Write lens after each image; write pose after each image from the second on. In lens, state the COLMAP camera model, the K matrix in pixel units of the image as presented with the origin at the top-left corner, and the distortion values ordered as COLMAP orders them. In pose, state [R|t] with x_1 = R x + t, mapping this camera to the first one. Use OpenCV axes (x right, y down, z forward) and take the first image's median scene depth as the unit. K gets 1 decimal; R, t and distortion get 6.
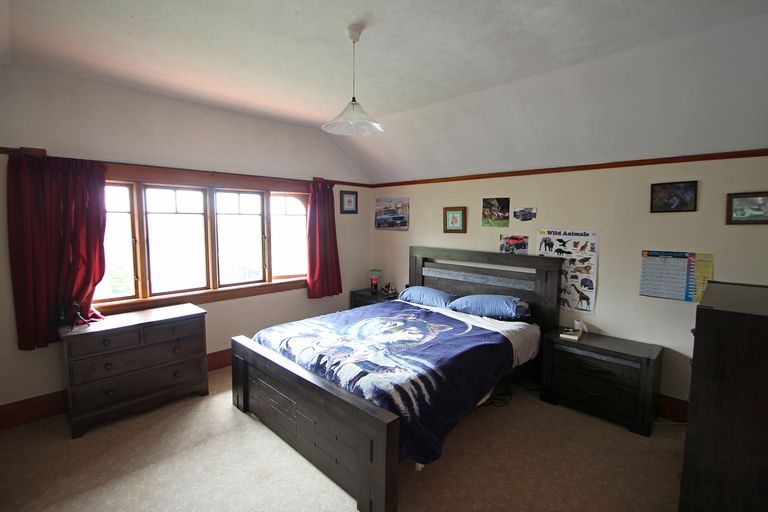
lens RADIAL K [[367.3, 0, 384.0], [0, 367.3, 256.0], [0, 0, 1]] dist [-0.001379, -0.000174]
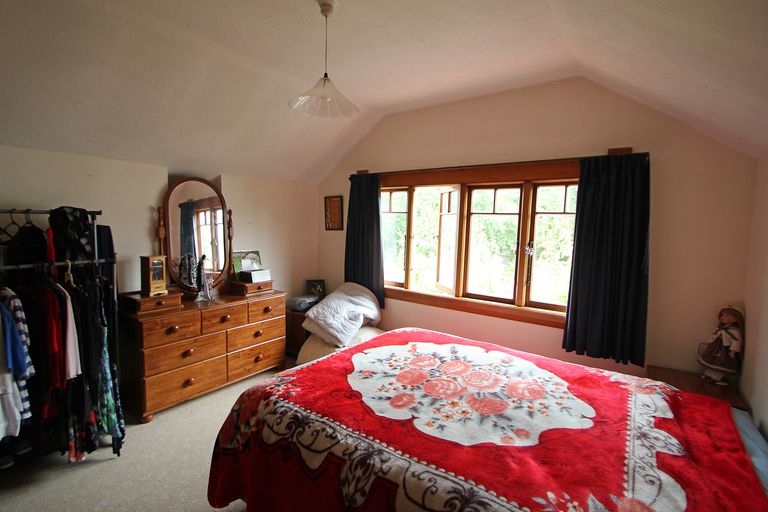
lens RADIAL K [[367.3, 0, 384.0], [0, 367.3, 256.0], [0, 0, 1]] dist [-0.001379, -0.000174]
pose [[0.143883, 0.105058, -0.984002, 0.382253], [-0.107332, 0.990140, 0.090019, -0.067264], [0.983757, 0.092663, 0.153740, 0.633241]]
